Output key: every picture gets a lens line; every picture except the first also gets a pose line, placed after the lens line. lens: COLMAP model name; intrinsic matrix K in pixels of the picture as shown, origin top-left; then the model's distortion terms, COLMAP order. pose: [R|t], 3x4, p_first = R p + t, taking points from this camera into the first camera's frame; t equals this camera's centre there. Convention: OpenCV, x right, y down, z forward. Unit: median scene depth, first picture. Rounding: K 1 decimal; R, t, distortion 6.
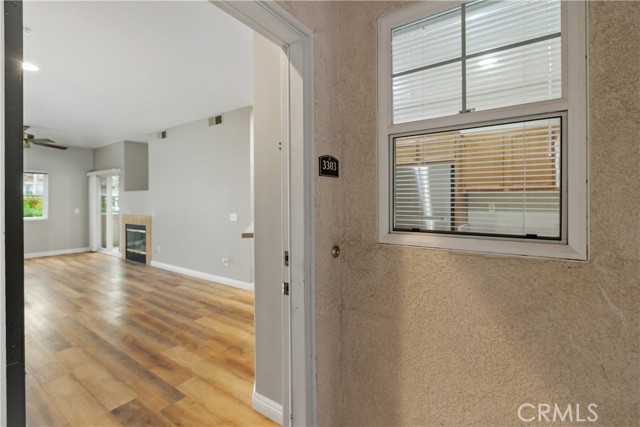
lens RADIAL K [[292.9, 0, 320.3], [0, 292.9, 198.8], [0, 0, 1]] dist [0.000028, -0.002003]
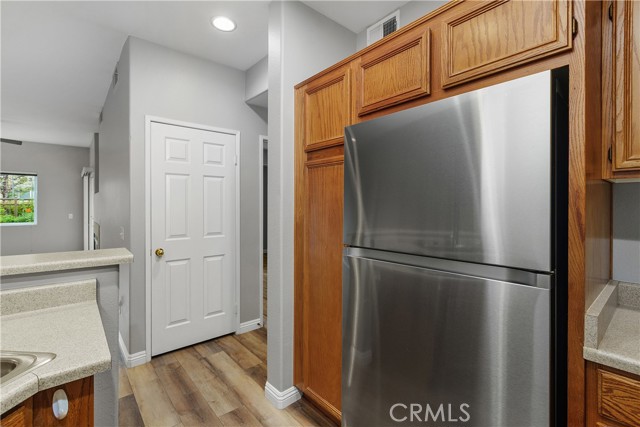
lens RADIAL K [[292.9, 0, 314.7], [0, 292.9, 205.5], [0, 0, 1]] dist [0.000028, -0.002003]
pose [[0.967472, 0.007577, -0.252865, 0.225830], [-0.008232, 0.999965, -0.001533, 0.003708], [0.252845, 0.003565, 0.967500, 0.506997]]
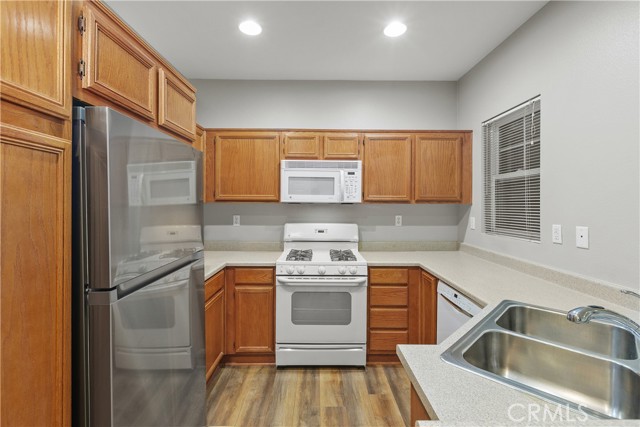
lens RADIAL K [[292.9, 0, 320.9], [0, 292.9, 202.7], [0, 0, 1]] dist [0.000028, -0.002003]
pose [[-0.582040, 0.006305, 0.813135, -0.076927], [-0.003020, 0.999946, -0.009915, -0.013713], [-0.813154, -0.008226, -0.581990, 0.819402]]
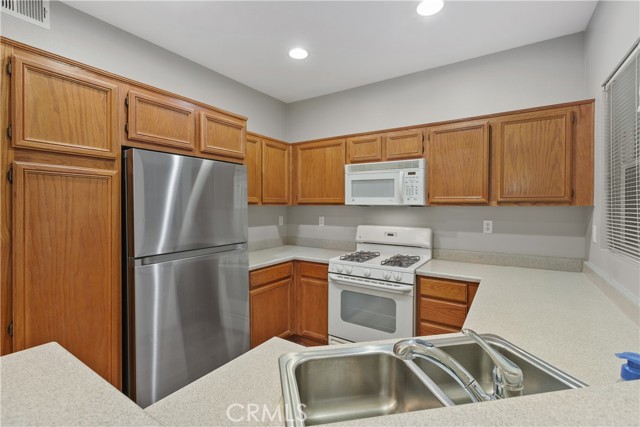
lens RADIAL K [[292.9, 0, 319.4], [0, 292.9, 207.3], [0, 0, 1]] dist [0.000028, -0.002003]
pose [[-0.032288, -0.000975, 0.999478, -0.171431], [-0.004202, 0.999991, 0.000840, -0.015314], [-0.999470, -0.004172, -0.032292, 0.616022]]
